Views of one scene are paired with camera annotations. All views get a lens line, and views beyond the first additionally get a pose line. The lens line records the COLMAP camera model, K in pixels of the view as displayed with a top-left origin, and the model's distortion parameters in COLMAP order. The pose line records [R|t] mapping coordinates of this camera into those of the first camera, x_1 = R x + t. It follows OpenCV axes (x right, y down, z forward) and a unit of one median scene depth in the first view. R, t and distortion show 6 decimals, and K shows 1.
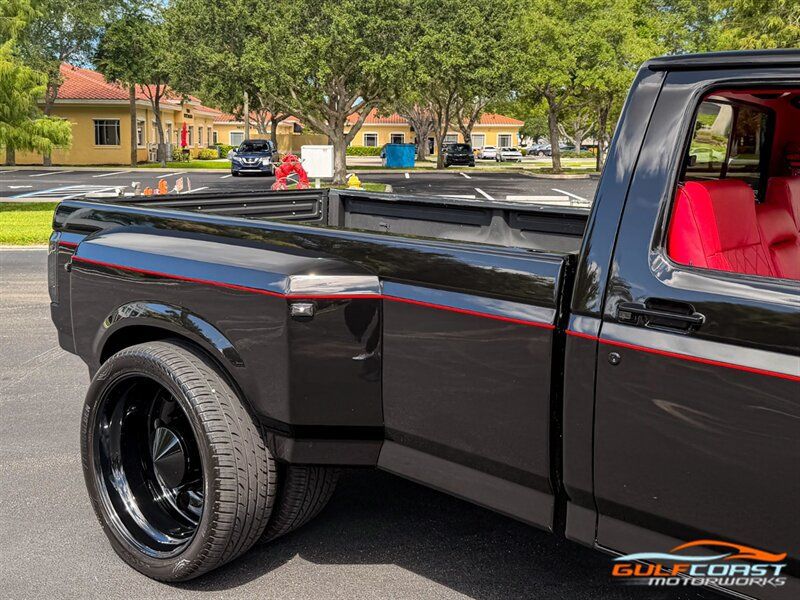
lens RADIAL K [[803.8, 0, 405.5], [0, 803.8, 253.4], [0, 0, 1]] dist [0.065363, 0.000000]
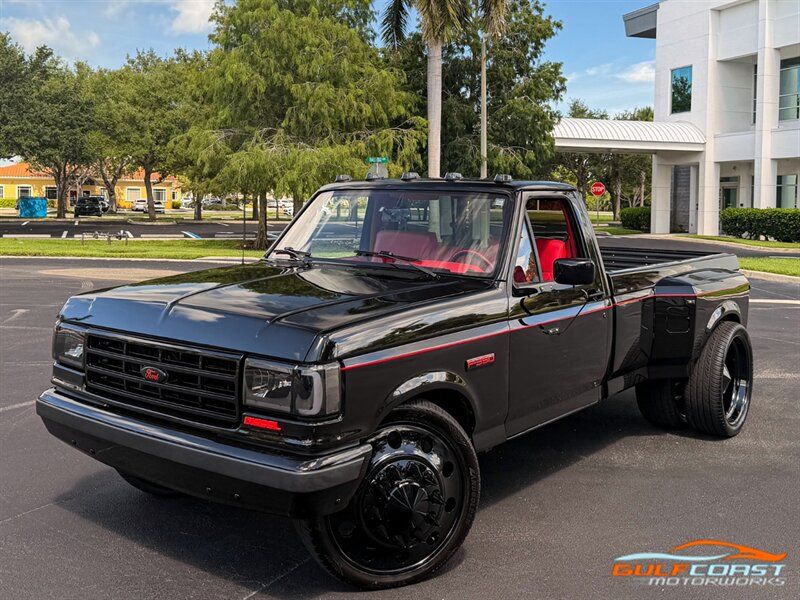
lens RADIAL K [[870.2, 0, 422.4], [0, 870.2, 232.1], [0, 0, 1]] dist [0.041104, 0.000000]
pose [[0.940024, -0.001359, 0.341106, 0.130430], [0.034007, 0.995383, -0.089753, 0.063165], [-0.339409, 0.095970, 0.935730, -0.498546]]
